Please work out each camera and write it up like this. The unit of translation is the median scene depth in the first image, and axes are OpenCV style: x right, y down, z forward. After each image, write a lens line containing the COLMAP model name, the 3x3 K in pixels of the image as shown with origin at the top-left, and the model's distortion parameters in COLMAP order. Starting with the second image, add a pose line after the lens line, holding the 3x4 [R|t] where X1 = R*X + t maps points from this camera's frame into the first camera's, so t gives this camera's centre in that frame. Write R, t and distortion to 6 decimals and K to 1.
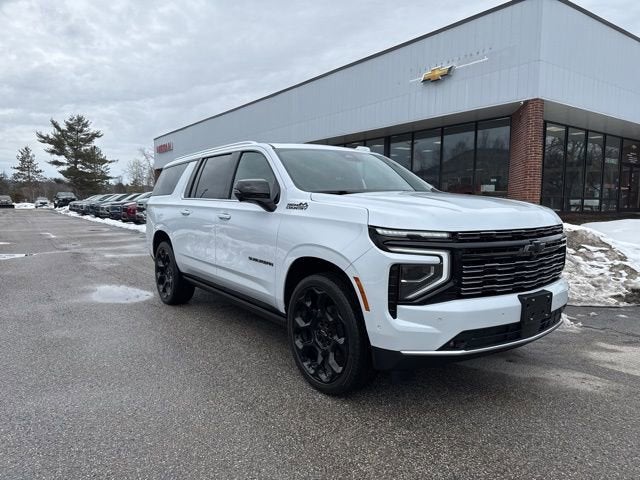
lens RADIAL K [[450.9, 0, 317.4], [0, 450.9, 238.8], [0, 0, 1]] dist [0.047838, -0.056407]
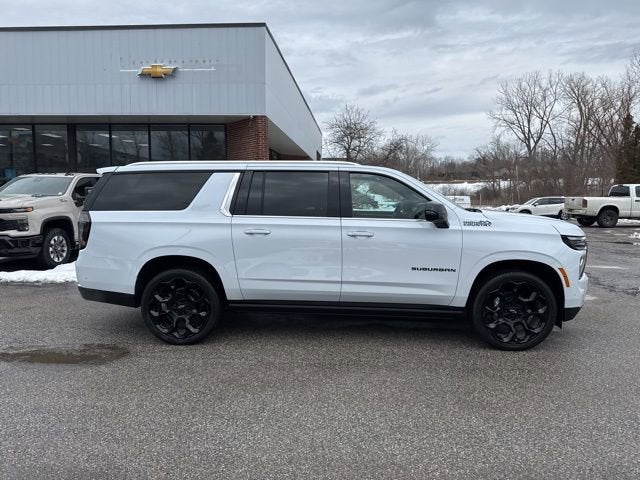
lens RADIAL K [[451.2, 0, 322.3], [0, 451.2, 242.8], [0, 0, 1]] dist [0.049279, -0.058342]
pose [[0.629932, -0.081488, 0.772364, -1.199356], [0.061965, 0.996583, 0.054606, -0.102586], [-0.774175, 0.013461, 0.632829, 0.444481]]
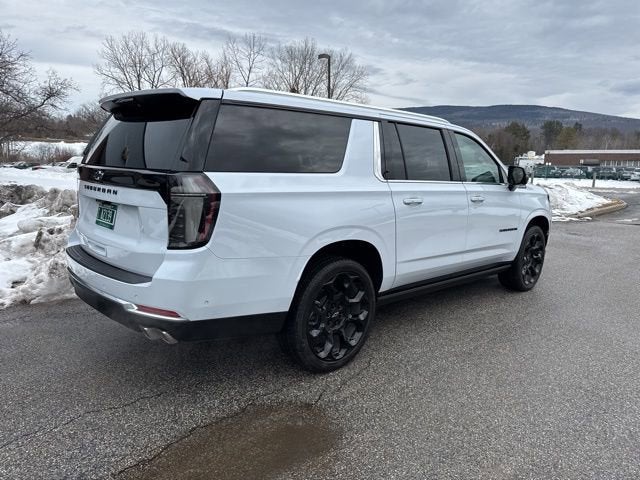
lens RADIAL K [[454.3, 0, 319.0], [0, 454.3, 240.4], [0, 0, 1]] dist [0.045305, -0.050688]
pose [[-0.141607, -0.166457, 0.975828, -1.300138], [0.047783, 0.983463, 0.174693, -0.171427], [-0.988769, 0.071366, -0.131311, 1.654801]]
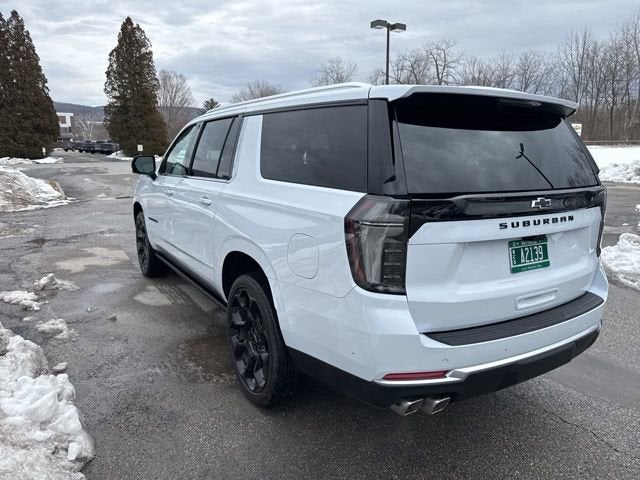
lens RADIAL K [[458.3, 0, 321.4], [0, 458.3, 239.6], [0, 0, 1]] dist [0.010295, -0.006630]
pose [[-0.997411, -0.017066, 0.069864, -0.264370], [0.002525, 0.962528, 0.271172, -0.274201], [-0.071874, 0.270646, -0.959992, 2.484139]]
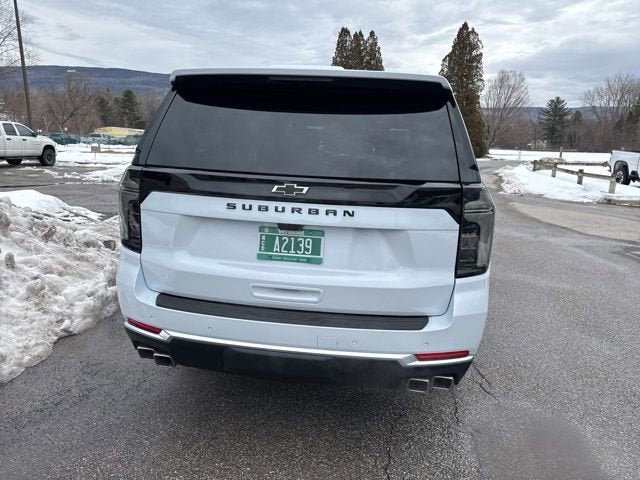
lens RADIAL K [[460.3, 0, 321.7], [0, 460.3, 232.7], [0, 0, 1]] dist [0.021977, -0.006584]
pose [[-0.717154, -0.154191, 0.679644, -0.885172], [0.022961, 0.969461, 0.244169, -0.242493], [-0.696536, 0.190712, -0.691712, 2.254410]]
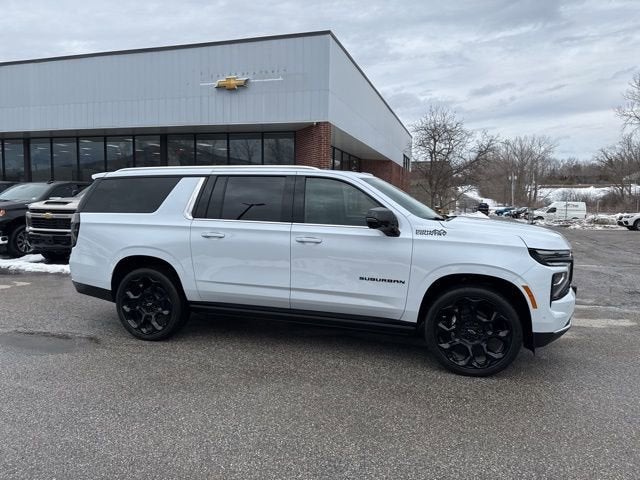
lens RADIAL K [[450.7, 0, 322.6], [0, 450.7, 238.1], [0, 0, 1]] dist [0.044055, -0.047173]
pose [[0.792032, -0.046699, 0.608691, -0.892439], [0.041168, 0.998886, 0.023067, -0.085086], [-0.609090, 0.006789, 0.793072, 0.186323]]
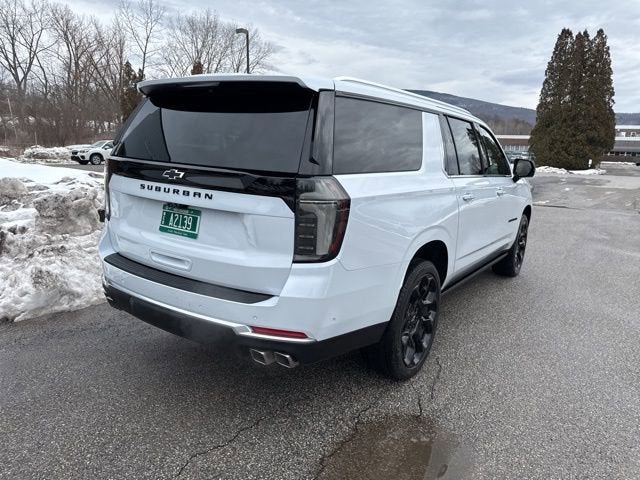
lens RADIAL K [[456.4, 0, 322.4], [0, 456.4, 238.7], [0, 0, 1]] dist [0.031133, -0.032269]
pose [[-0.348917, -0.197407, 0.916126, -1.166509], [0.028346, 0.974892, 0.220866, -0.210133], [-0.936725, 0.103033, -0.334561, 1.935508]]
